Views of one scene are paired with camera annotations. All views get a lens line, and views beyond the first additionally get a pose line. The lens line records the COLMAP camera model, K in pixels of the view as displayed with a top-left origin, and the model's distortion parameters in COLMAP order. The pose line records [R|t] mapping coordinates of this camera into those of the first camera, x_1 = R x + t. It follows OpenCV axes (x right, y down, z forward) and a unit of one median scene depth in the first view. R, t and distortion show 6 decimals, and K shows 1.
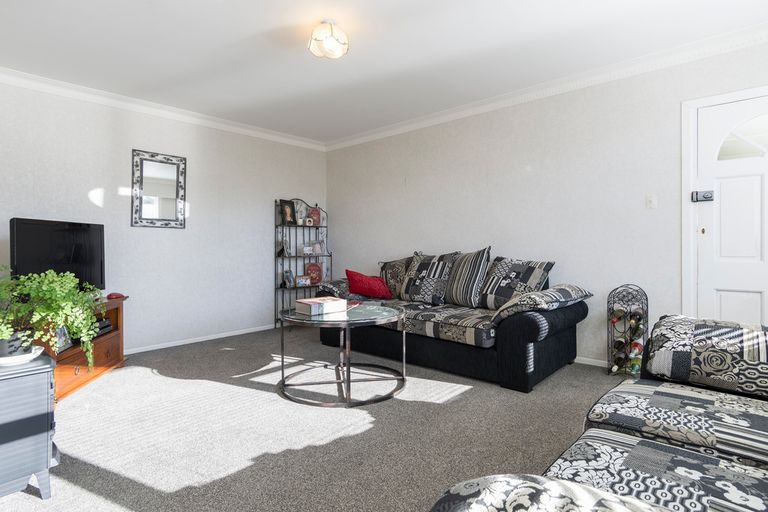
lens RADIAL K [[411.7, 0, 386.5], [0, 411.7, 248.5], [0, 0, 1]] dist [-0.001708, -0.000539]
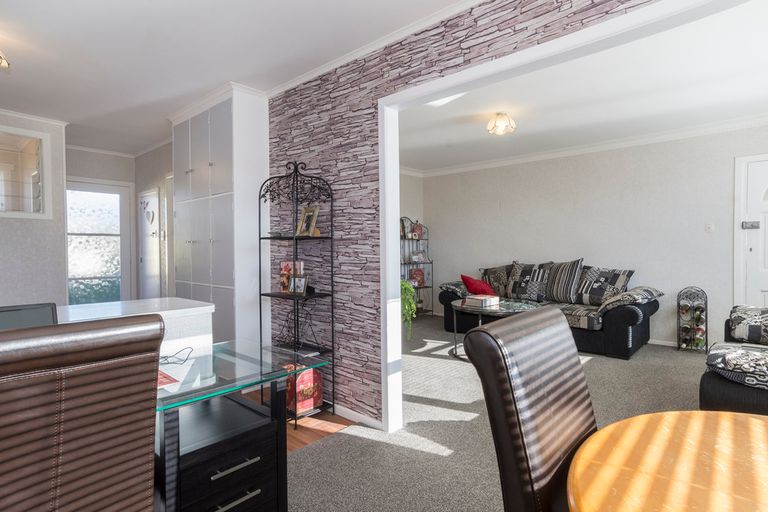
lens RADIAL K [[411.7, 0, 380.6], [0, 411.7, 261.0], [0, 0, 1]] dist [-0.001708, -0.000539]
pose [[0.999978, 0.005929, 0.003112, -0.439853], [-0.005995, 0.999751, 0.021507, -0.022122], [-0.002984, -0.021525, 0.999764, -0.360877]]
